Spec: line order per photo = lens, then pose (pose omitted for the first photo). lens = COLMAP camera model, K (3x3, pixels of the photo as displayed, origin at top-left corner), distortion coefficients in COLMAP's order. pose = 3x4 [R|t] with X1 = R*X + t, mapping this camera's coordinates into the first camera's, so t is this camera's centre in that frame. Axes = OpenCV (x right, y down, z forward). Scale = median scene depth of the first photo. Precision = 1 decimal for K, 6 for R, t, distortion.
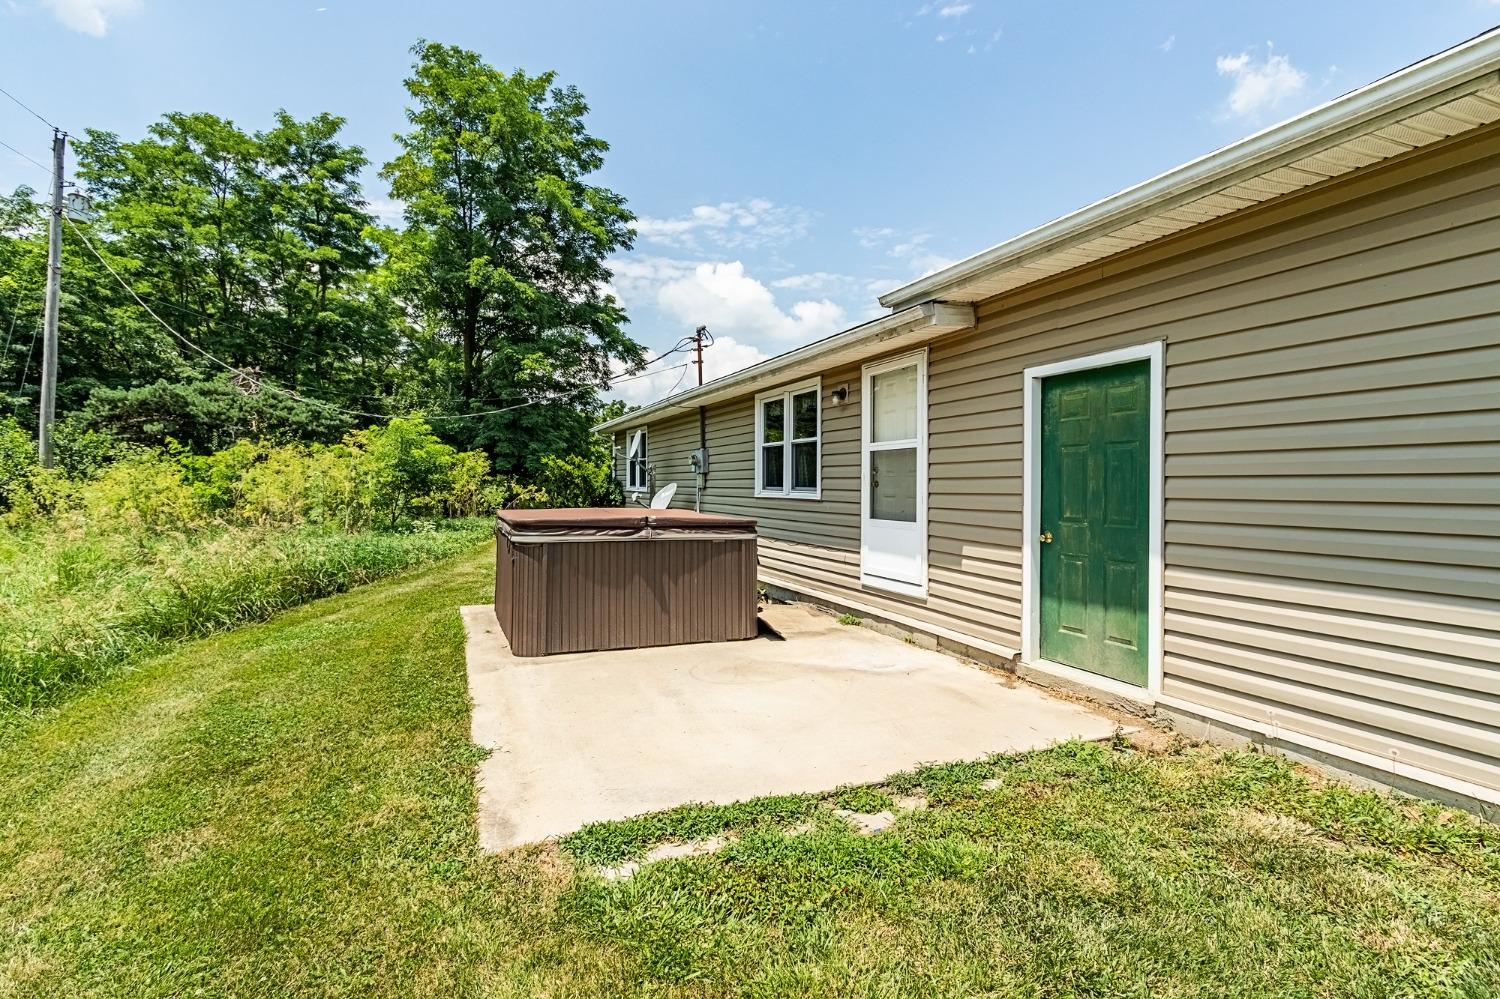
lens RADIAL K [[694.6, 0, 740.6], [0, 694.6, 492.6], [0, 0, 1]] dist [0.001200, -0.000660]
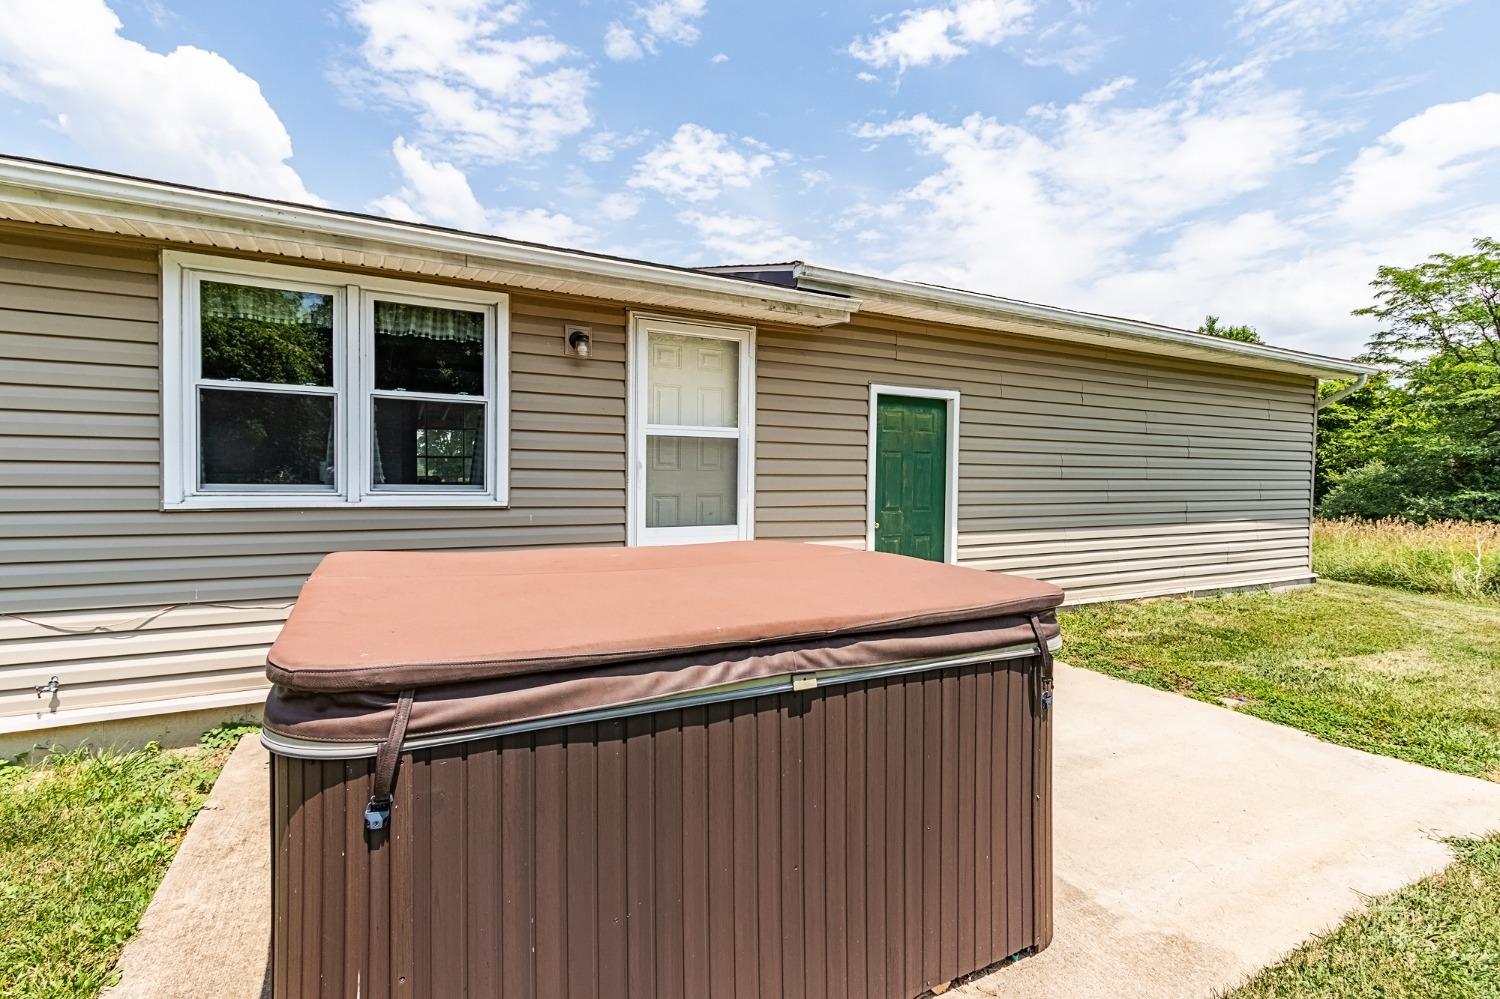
lens RADIAL K [[694.6, 0, 740.6], [0, 694.6, 492.6], [0, 0, 1]] dist [0.001200, -0.000660]
pose [[-0.097474, -0.010803, 0.995179, -0.757938], [0.011129, 0.999867, 0.011944, -0.009399], [-0.995176, 0.012240, -0.097341, 1.353300]]
